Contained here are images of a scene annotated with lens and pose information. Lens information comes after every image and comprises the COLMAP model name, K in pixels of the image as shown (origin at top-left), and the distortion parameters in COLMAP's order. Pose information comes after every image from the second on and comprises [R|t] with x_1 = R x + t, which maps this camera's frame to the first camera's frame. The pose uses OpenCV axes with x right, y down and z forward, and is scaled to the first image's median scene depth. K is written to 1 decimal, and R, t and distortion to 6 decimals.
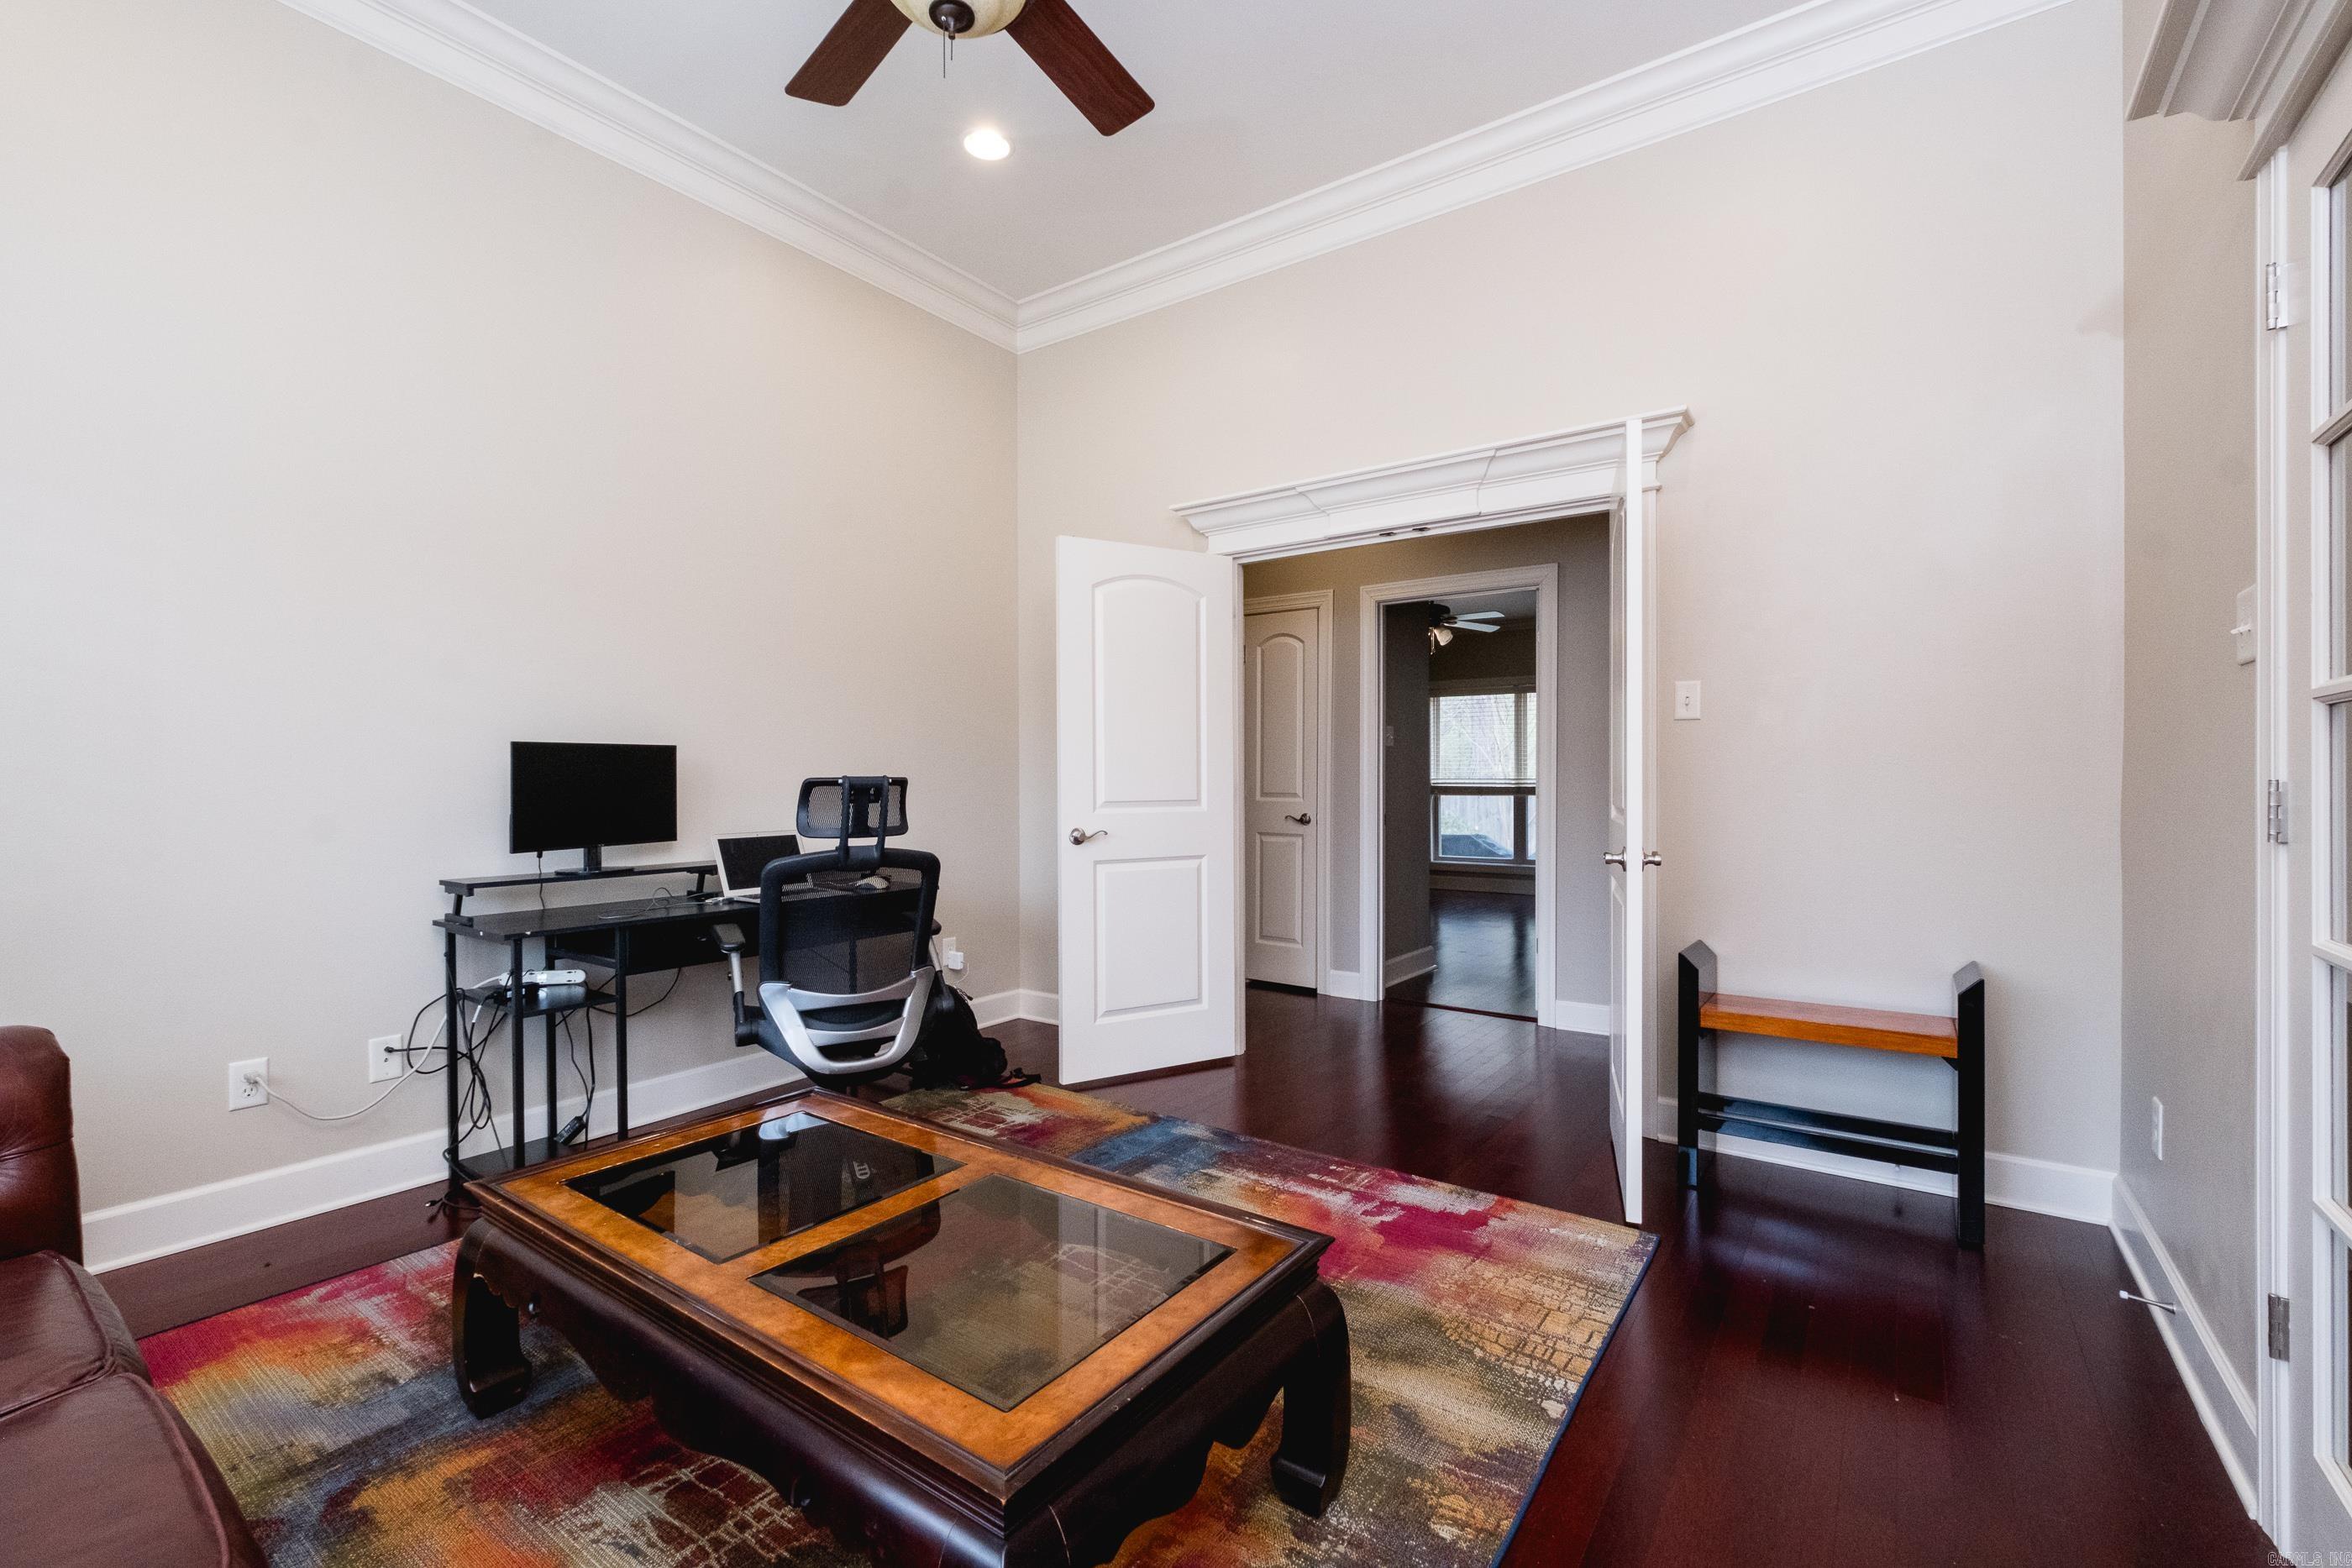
lens RADIAL K [[1014.8, 0, 1193.2], [0, 1014.8, 783.0], [0, 0, 1]] dist [0.002144, -0.003519]
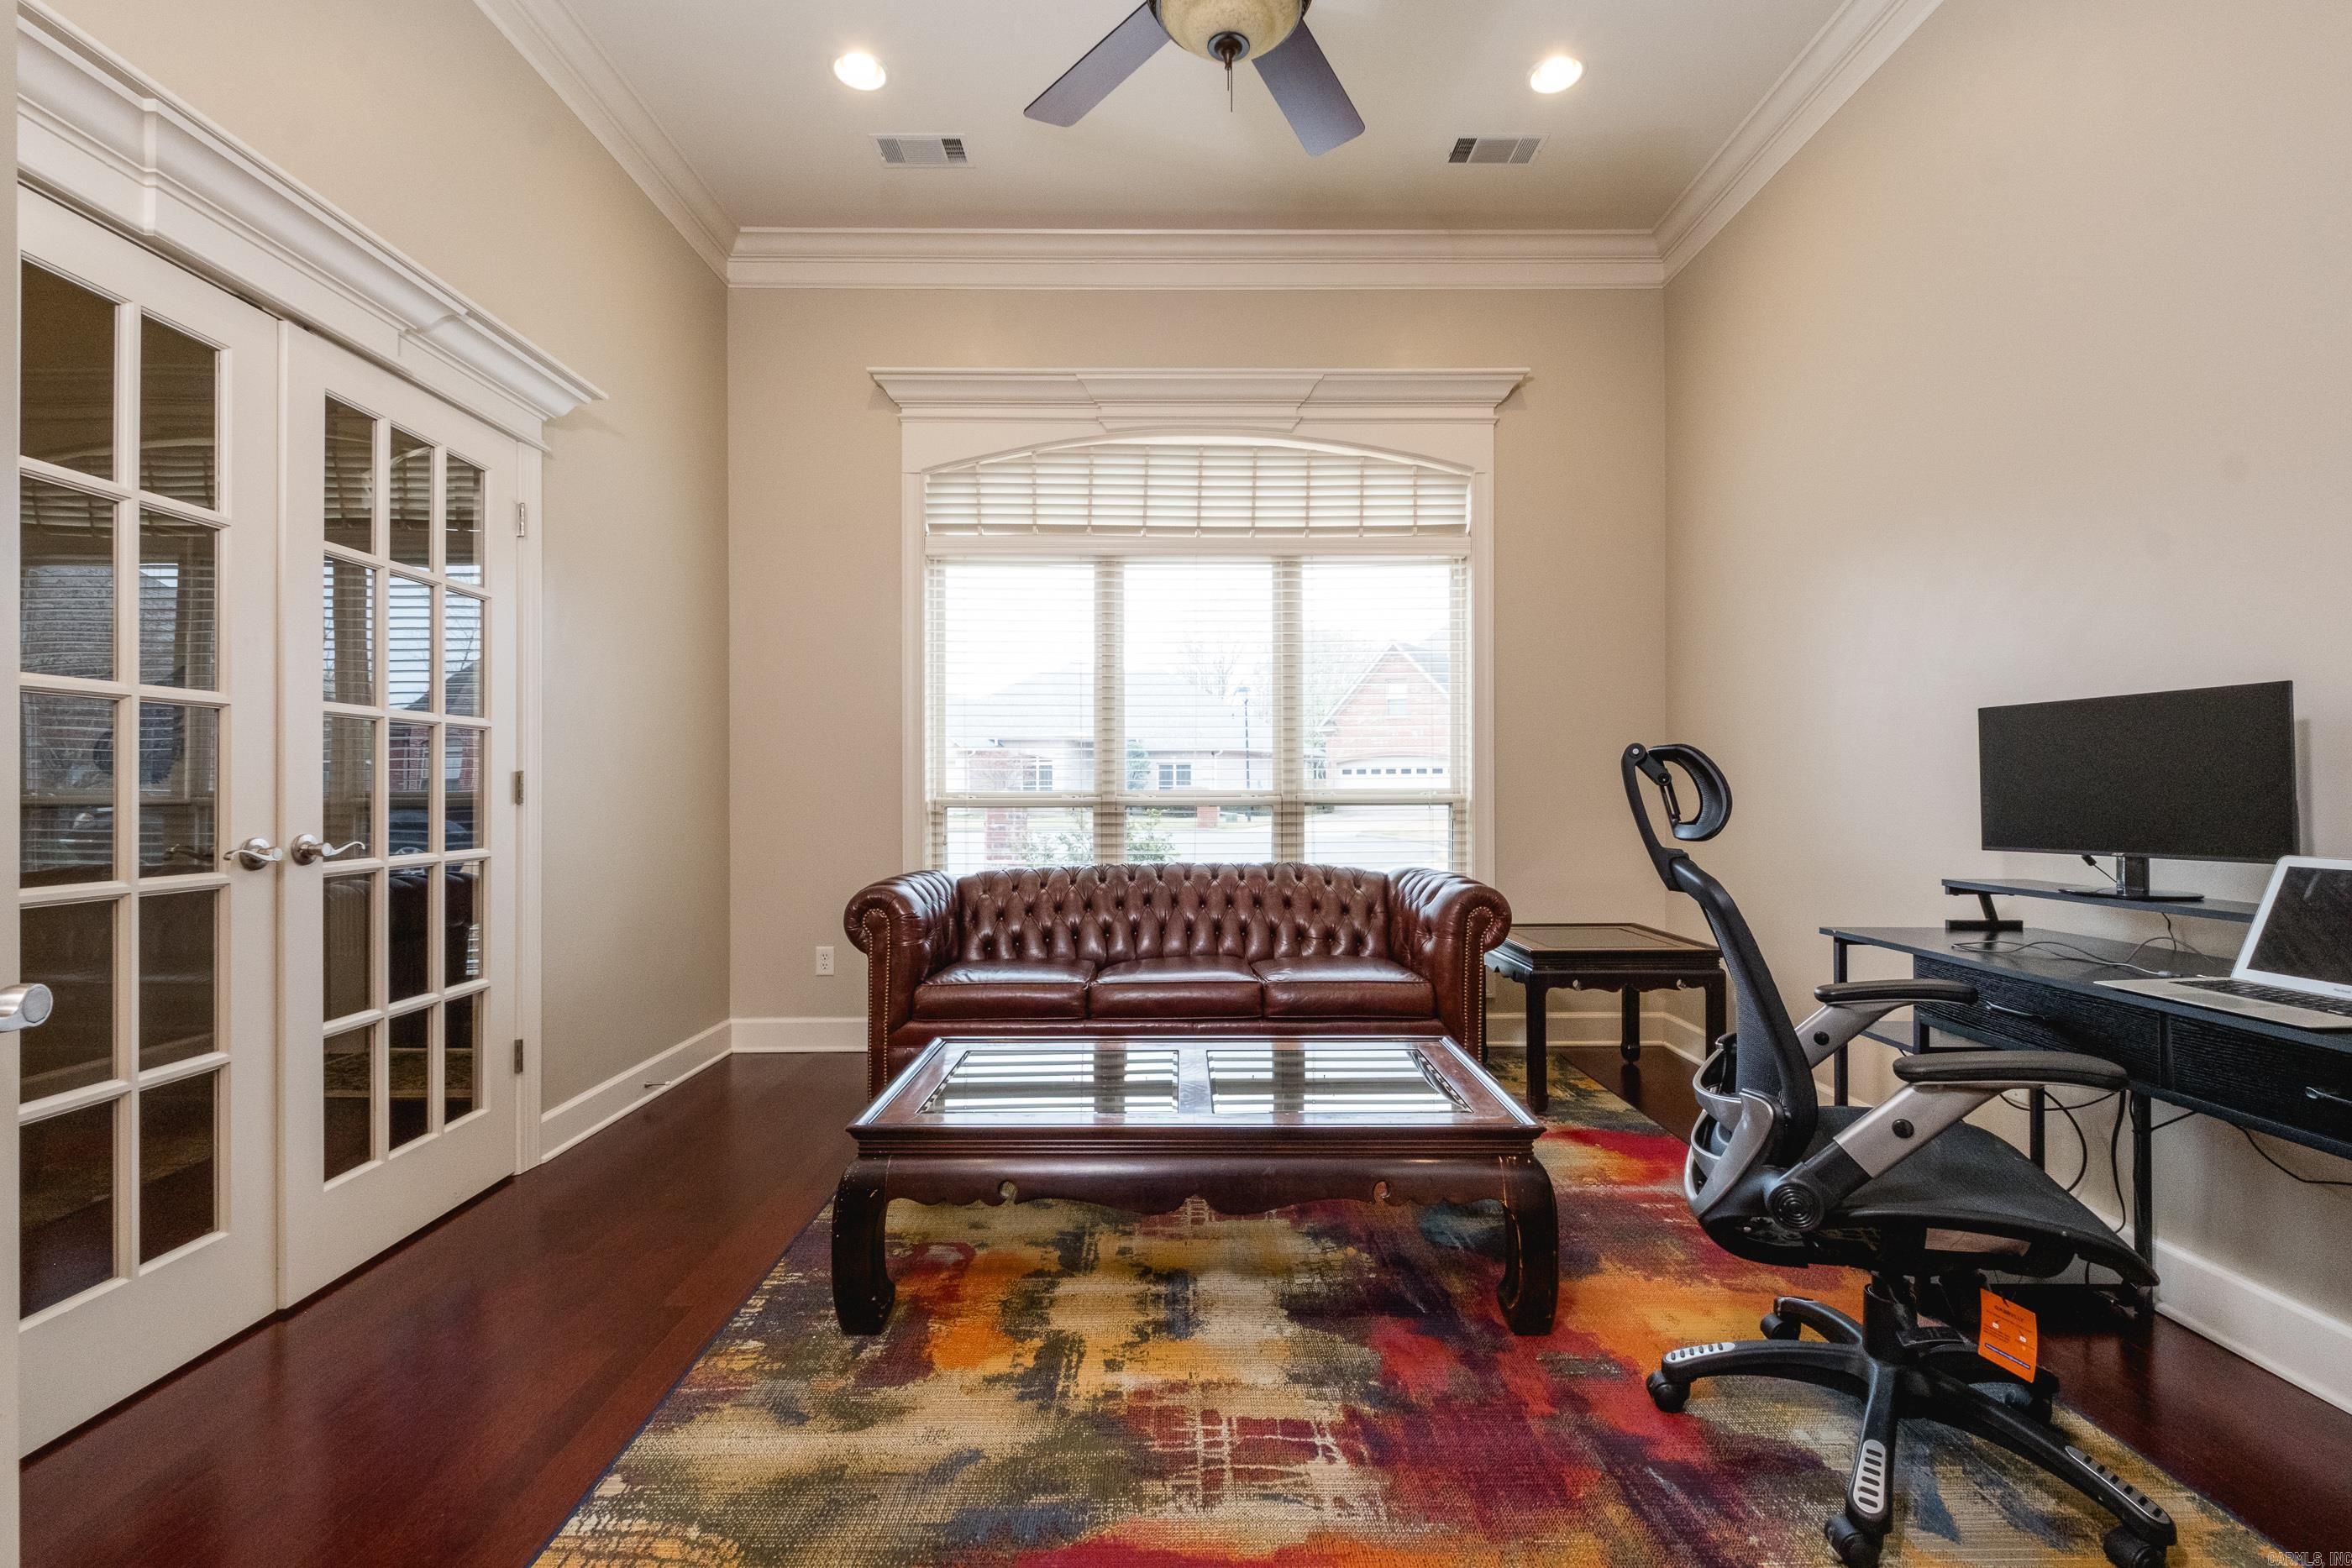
lens RADIAL K [[1014.8, 0, 1181.4], [0, 1014.8, 777.4], [0, 0, 1]] dist [0.002144, -0.003519]
pose [[-0.819199, 0.001251, -0.573508, 0.402432], [0.006737, 0.999950, -0.007443, 0.020800], [0.573469, -0.009961, -0.819166, 1.769111]]
